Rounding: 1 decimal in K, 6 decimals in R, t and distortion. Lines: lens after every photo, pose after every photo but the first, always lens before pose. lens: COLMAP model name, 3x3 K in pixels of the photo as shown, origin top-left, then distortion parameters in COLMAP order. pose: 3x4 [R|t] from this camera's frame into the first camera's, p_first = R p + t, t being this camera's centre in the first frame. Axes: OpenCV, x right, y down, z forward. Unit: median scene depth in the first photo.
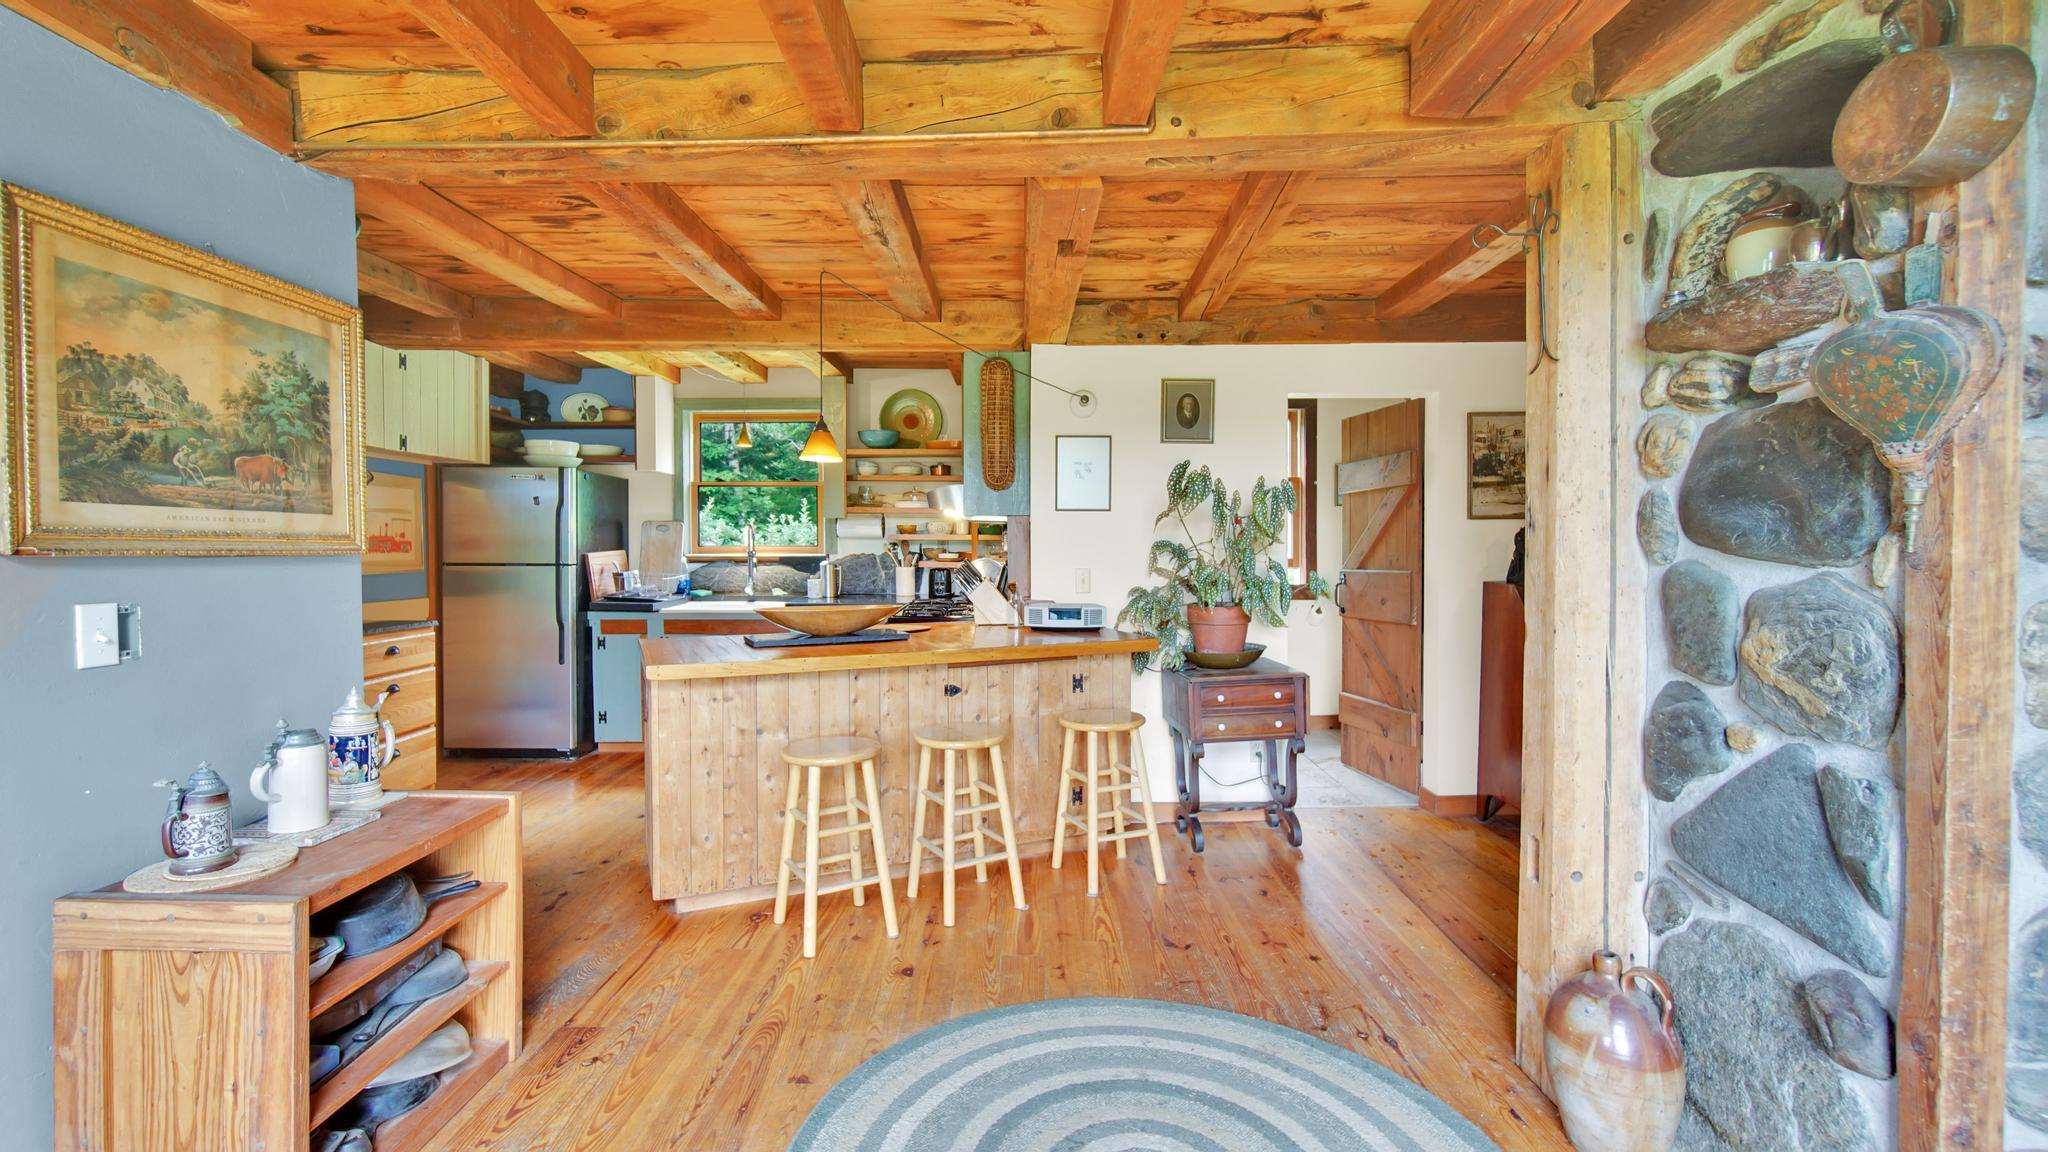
lens RADIAL K [[879.7, 0, 1004.7], [0, 879.7, 560.9], [0, 0, 1]] dist [-0.006884, 0.000216]
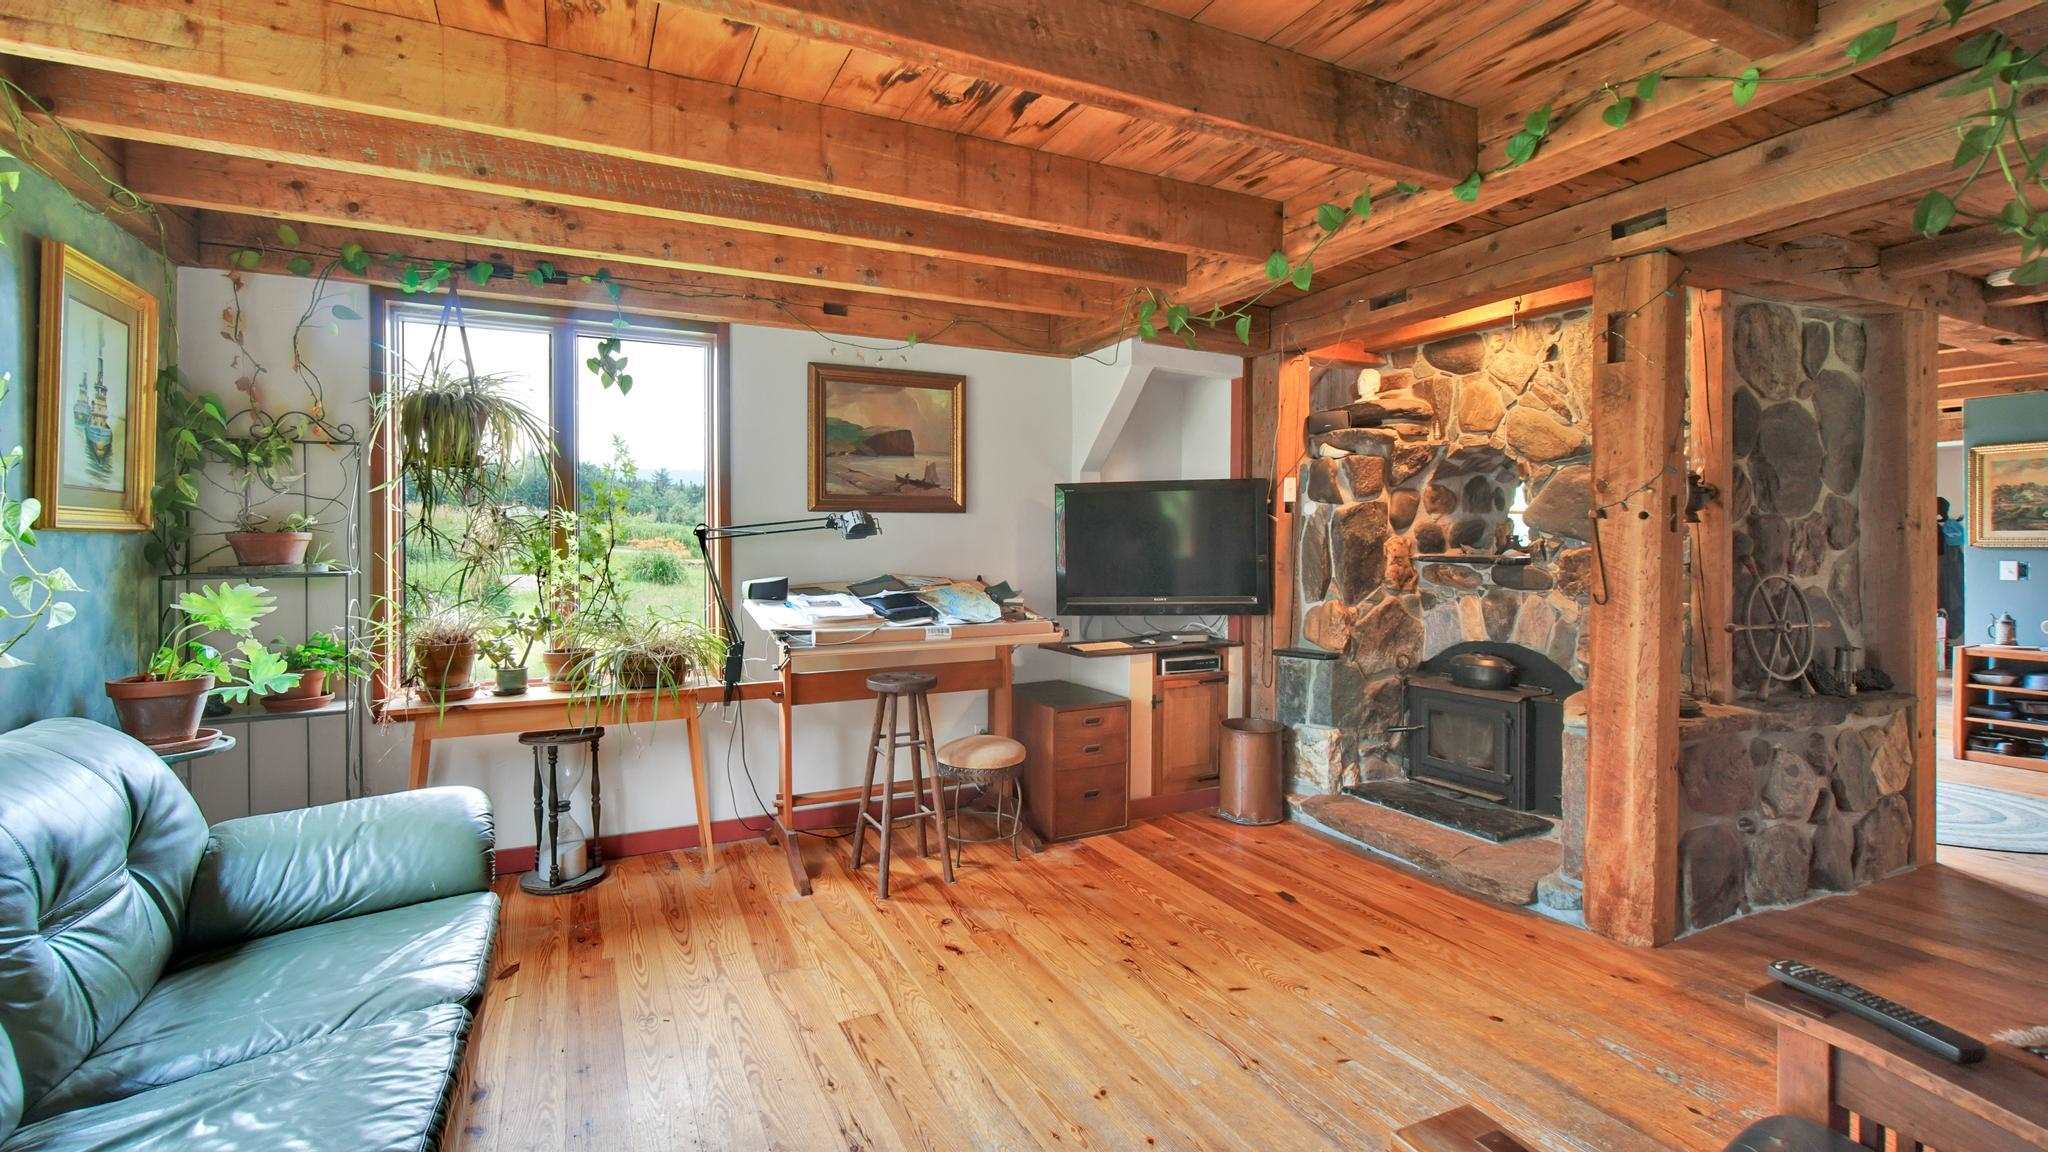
lens RADIAL K [[860.9, 0, 1012.6], [0, 860.9, 544.6], [0, 0, 1]] dist [0.000135, 0.000230]
pose [[-0.893989, 0.005818, -0.448052, 3.166303], [-0.000740, 0.999895, 0.014461, -0.048699], [0.448089, 0.013259, -0.893891, 1.853678]]
